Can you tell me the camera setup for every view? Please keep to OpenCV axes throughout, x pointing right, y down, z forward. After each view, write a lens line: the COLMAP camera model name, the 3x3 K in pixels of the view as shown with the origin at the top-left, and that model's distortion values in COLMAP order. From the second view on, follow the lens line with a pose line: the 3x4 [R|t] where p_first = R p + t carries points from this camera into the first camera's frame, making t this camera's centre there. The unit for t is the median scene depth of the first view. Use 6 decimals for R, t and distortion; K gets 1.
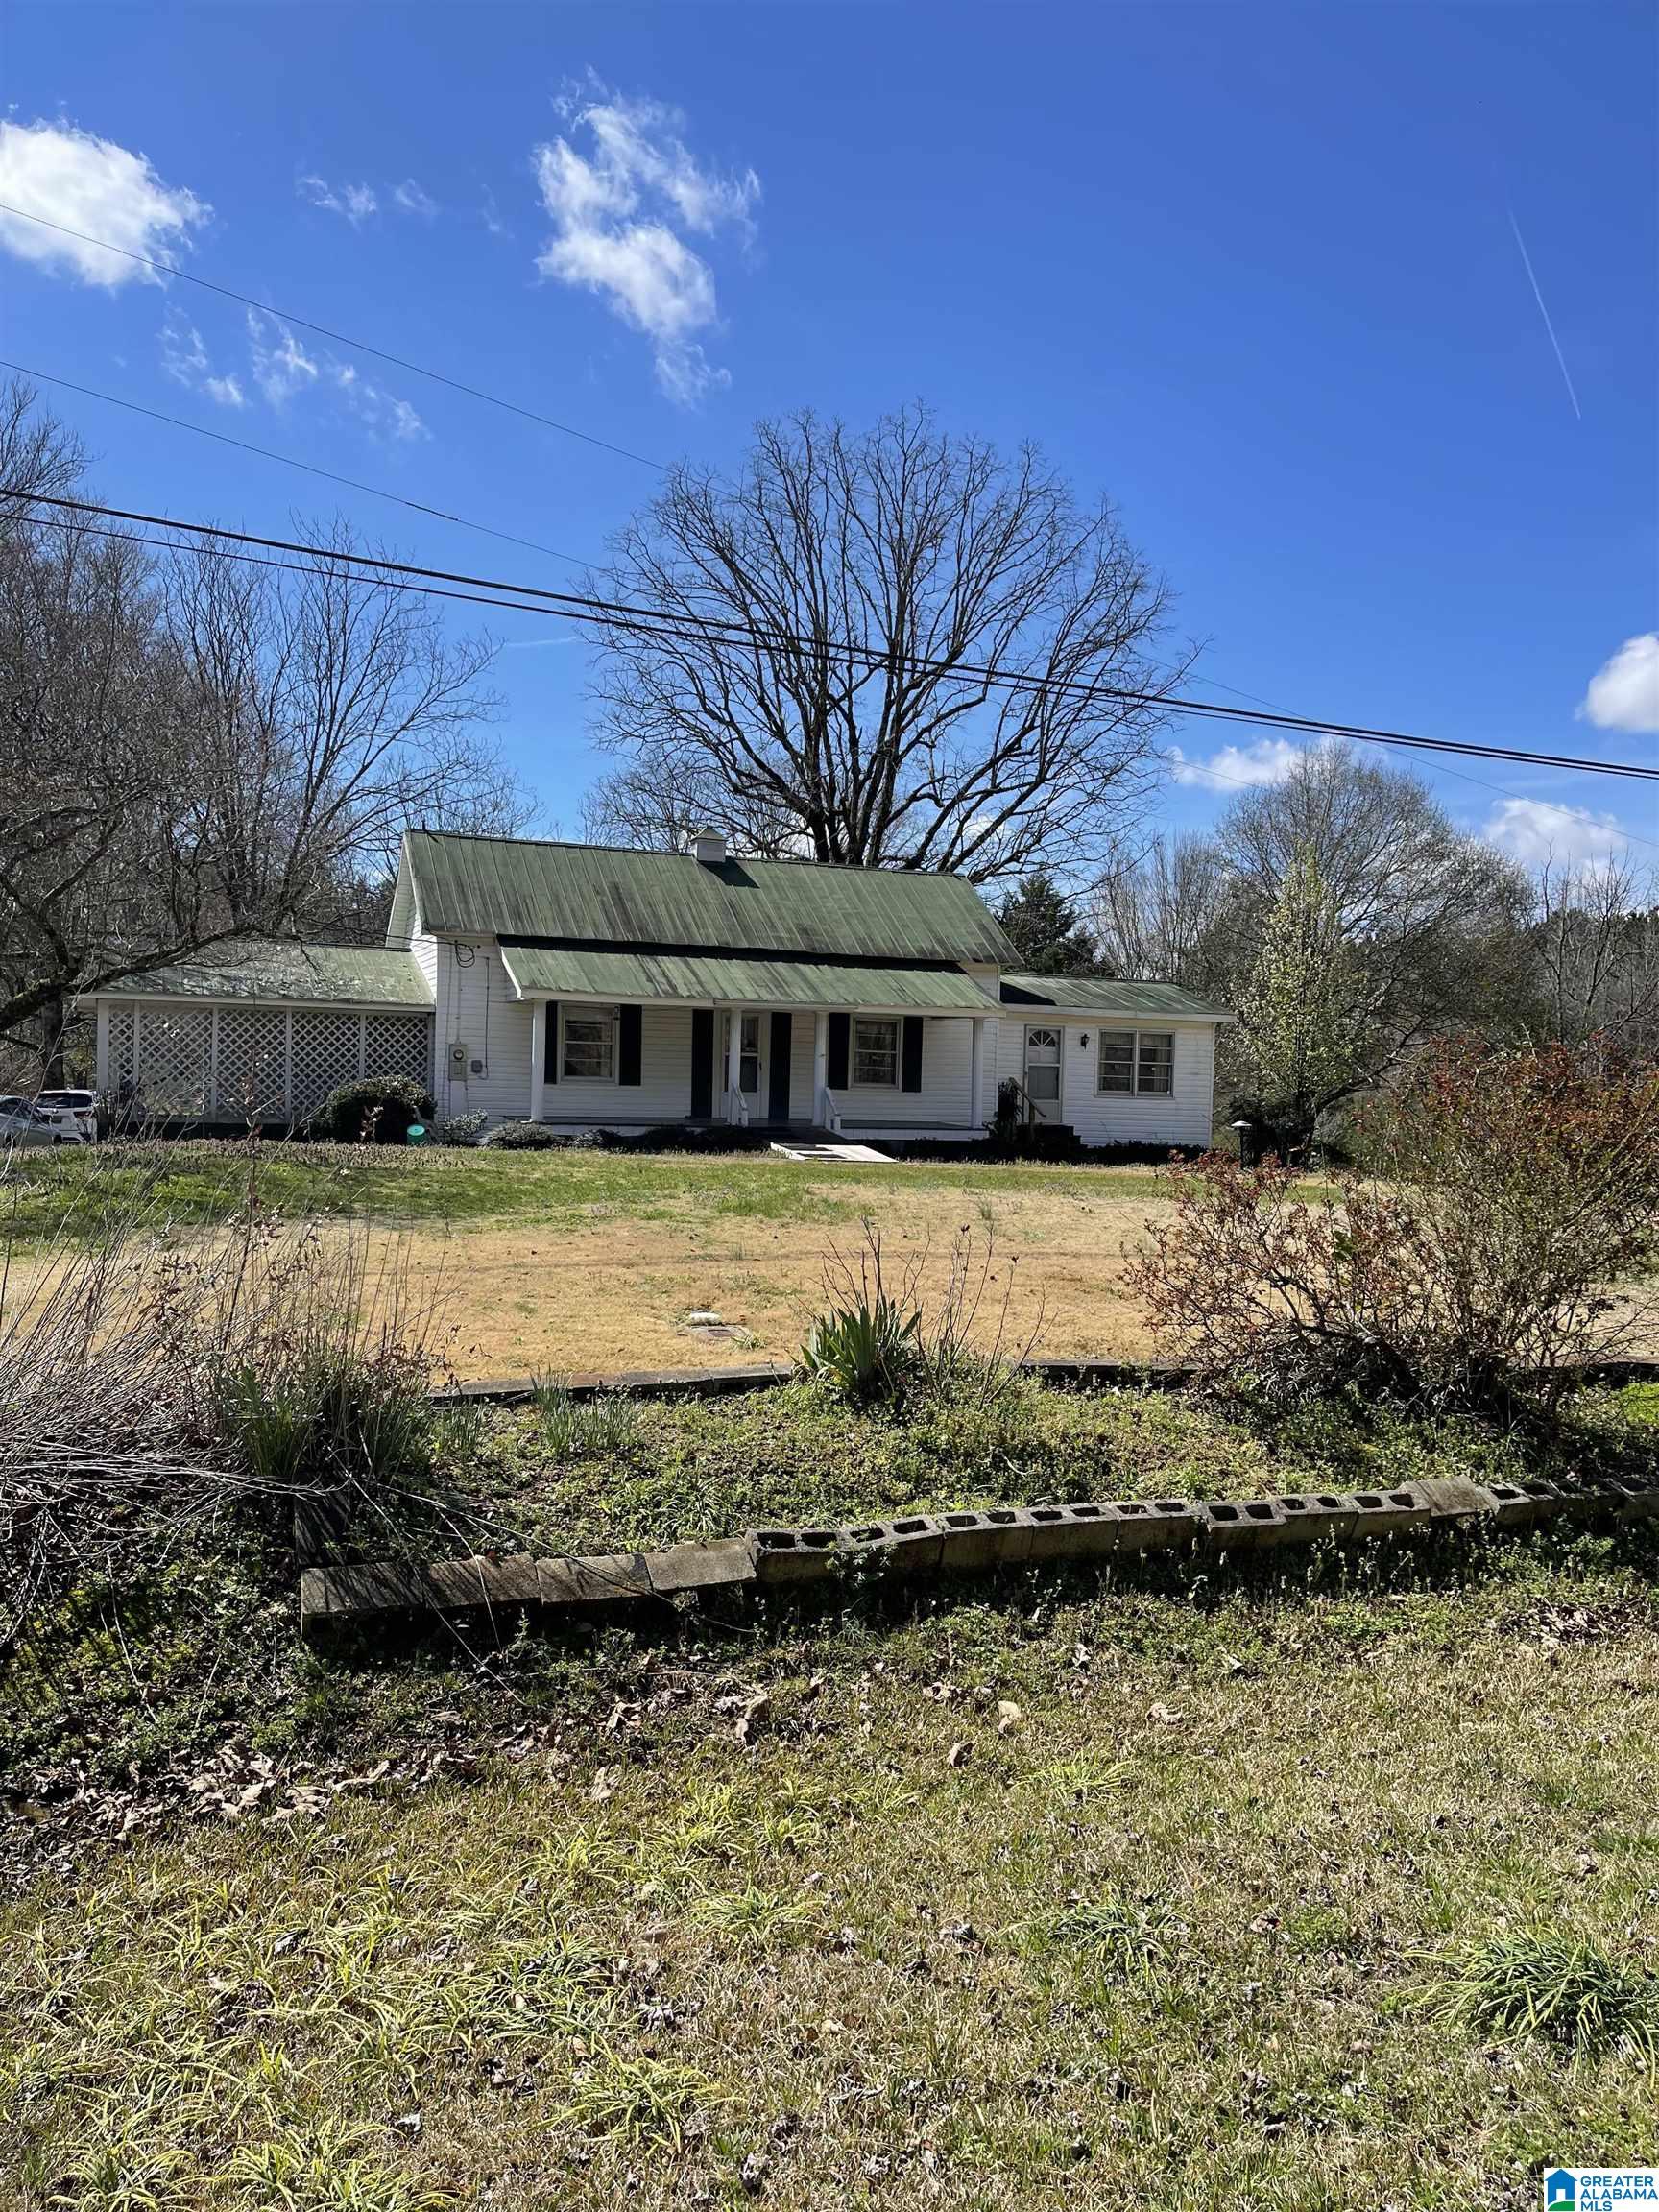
lens RADIAL K [[1640.4, 0, 829.5], [0, 1640.4, 1106.0], [0, 0, 1]] dist [0.011646, 0.005716]
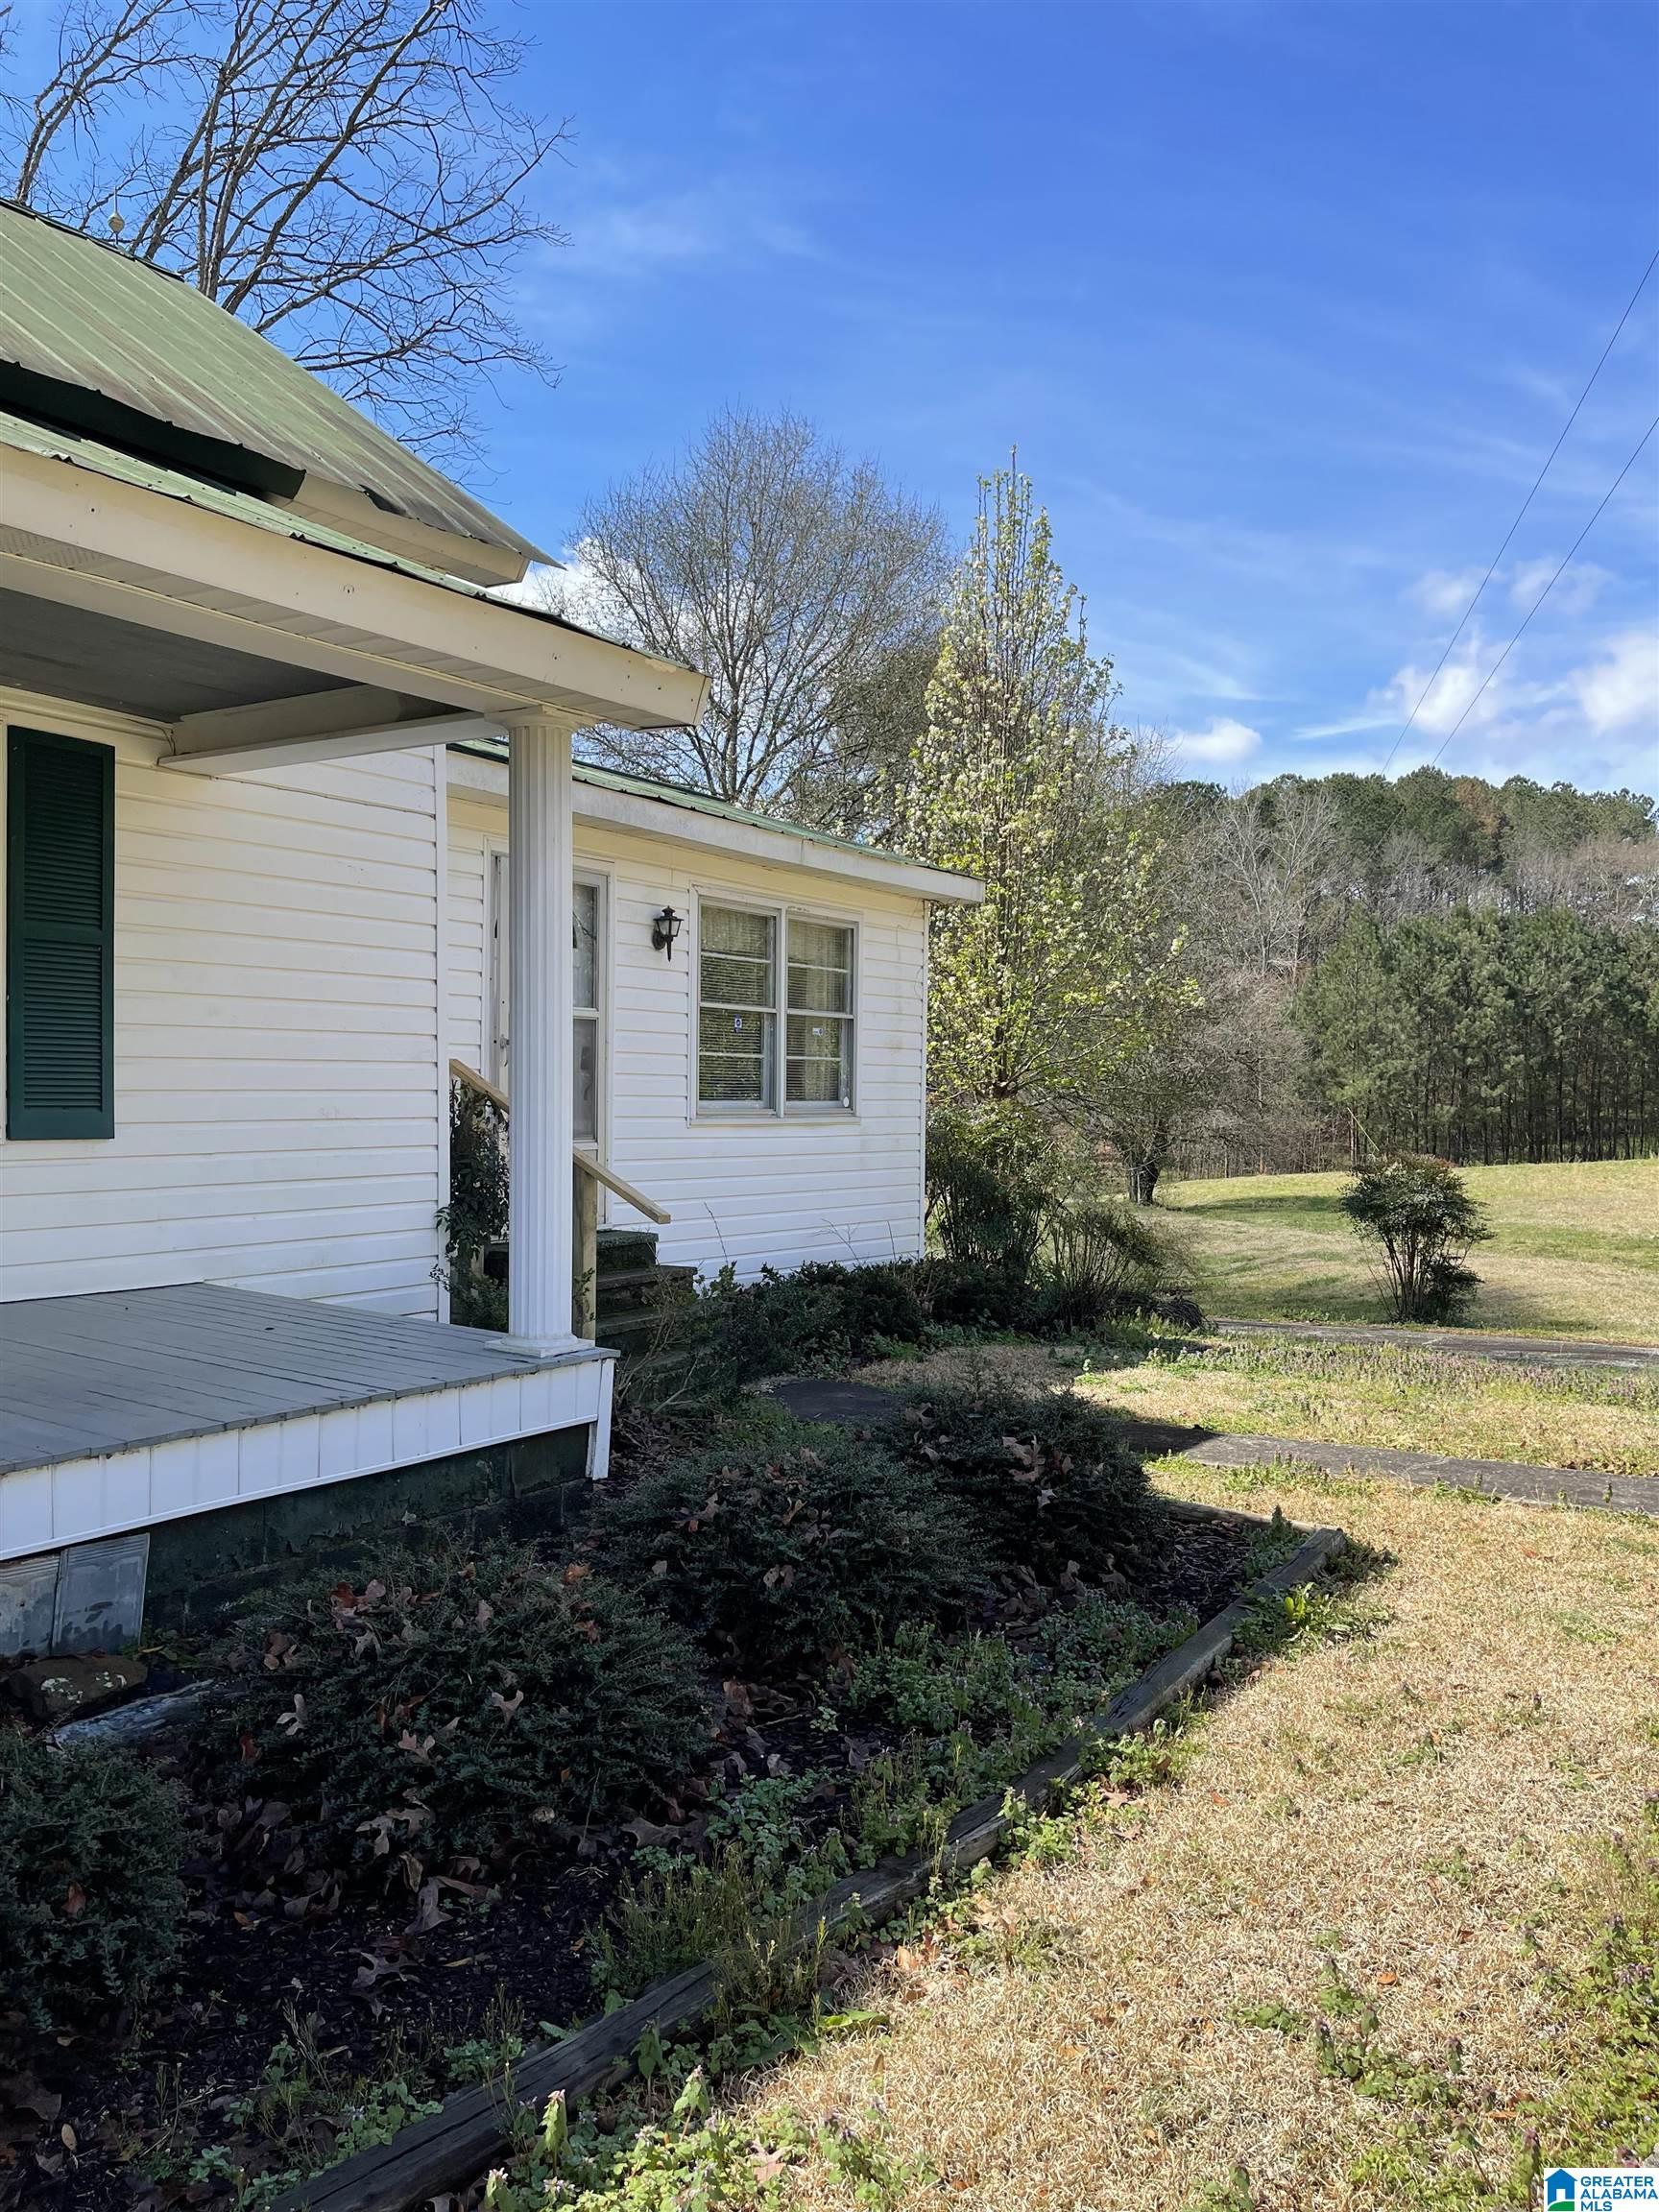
lens RADIAL K [[1640.4, 0, 829.5], [0, 1640.4, 1106.0], [0, 0, 1]] dist [0.011646, 0.005716]
pose [[0.824852, -0.028989, 0.564605, 0.016826], [0.027112, 0.999564, 0.011713, -0.012300], [-0.564698, 0.005646, 0.825278, 0.793214]]
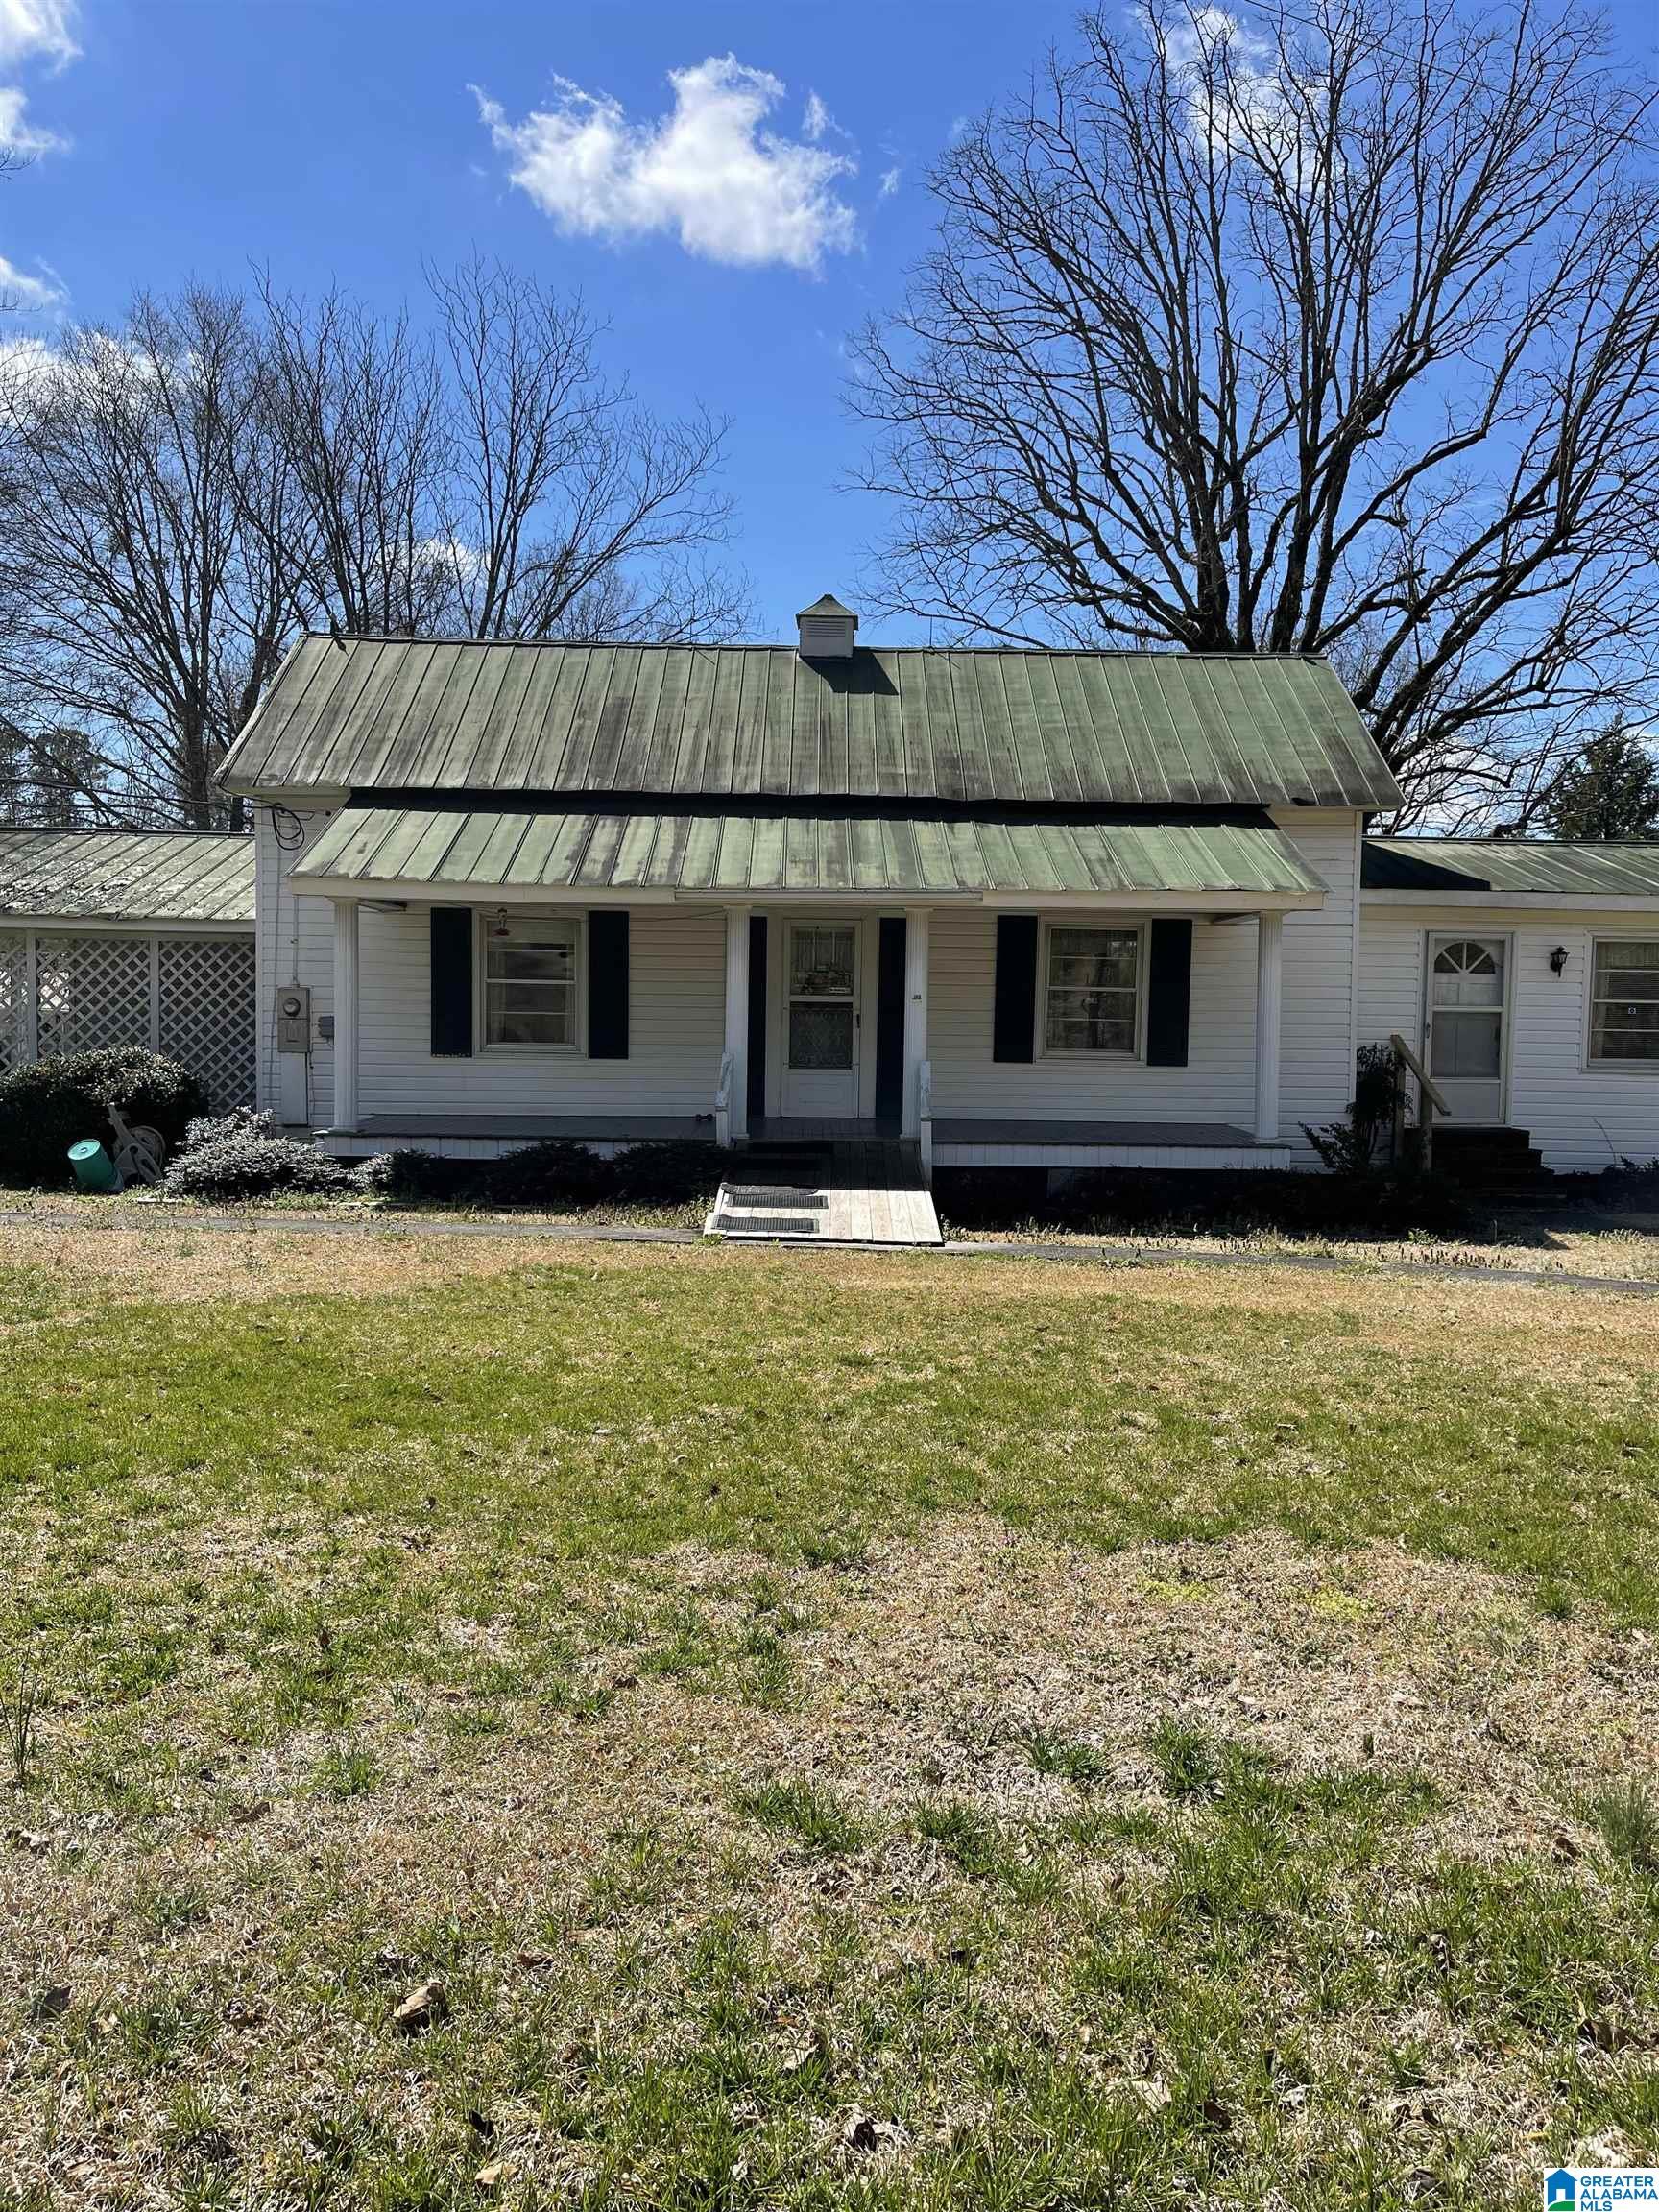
lens RADIAL K [[1640.4, 0, 829.5], [0, 1640.4, 1106.0], [0, 0, 1]] dist [0.011646, 0.005716]
pose [[0.937939, 0.007666, -0.346716, 0.128622], [0.004124, 0.999438, 0.033253, -0.013615], [0.346777, -0.032619, 0.937380, 0.477445]]
